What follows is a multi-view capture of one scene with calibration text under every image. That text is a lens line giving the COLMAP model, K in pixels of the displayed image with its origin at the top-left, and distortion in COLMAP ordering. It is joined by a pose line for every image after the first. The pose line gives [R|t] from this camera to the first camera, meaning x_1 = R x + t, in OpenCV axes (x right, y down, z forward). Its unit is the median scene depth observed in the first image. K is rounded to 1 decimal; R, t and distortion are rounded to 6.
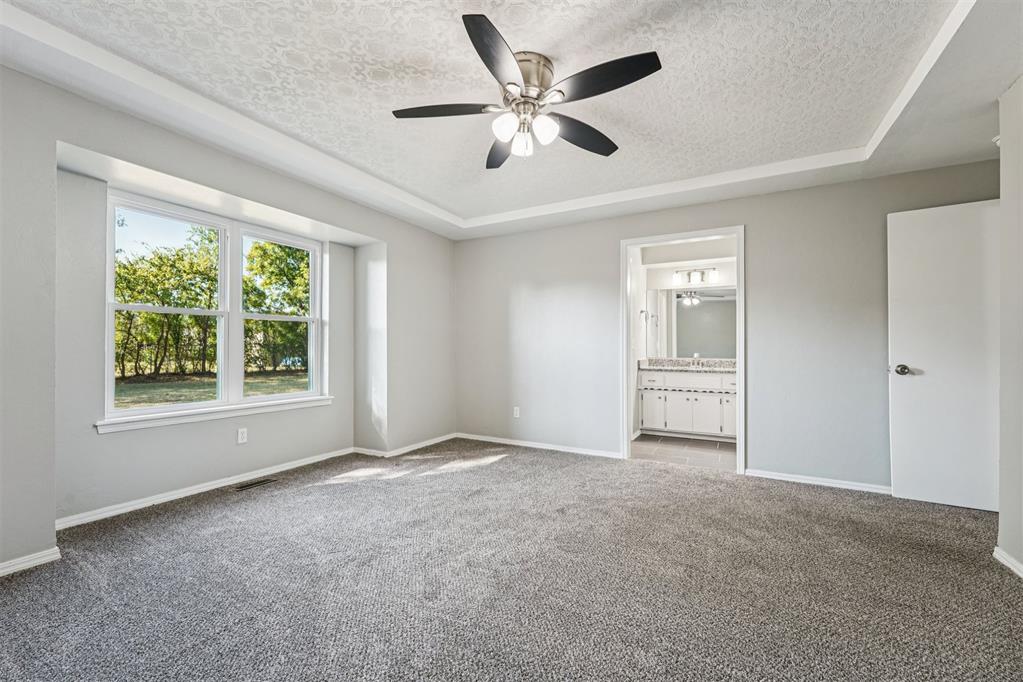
lens RADIAL K [[415.7, 0, 509.2], [0, 415.7, 335.5], [0, 0, 1]] dist [-0.000362, 0.000093]
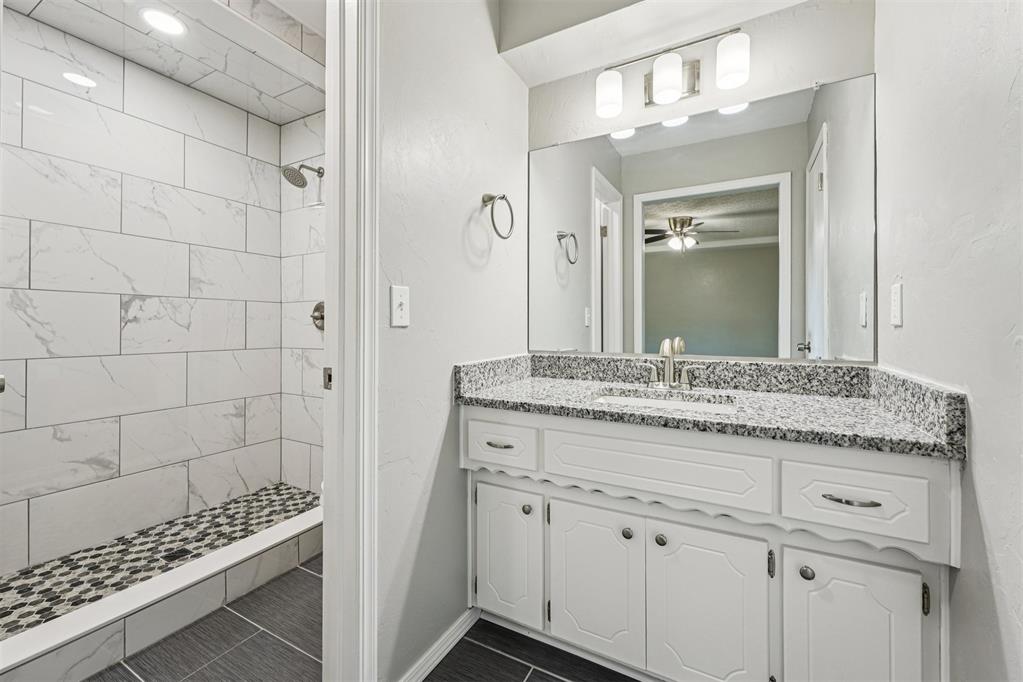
lens RADIAL K [[420.9, 0, 510.9], [0, 420.9, 323.9], [0, 0, 1]] dist [-0.000348, -0.000250]
pose [[0.999992, -0.003871, 0.001013, 0.345274], [0.003848, 0.999763, 0.021436, 0.025279], [-0.001096, -0.021432, 0.999770, 0.720679]]
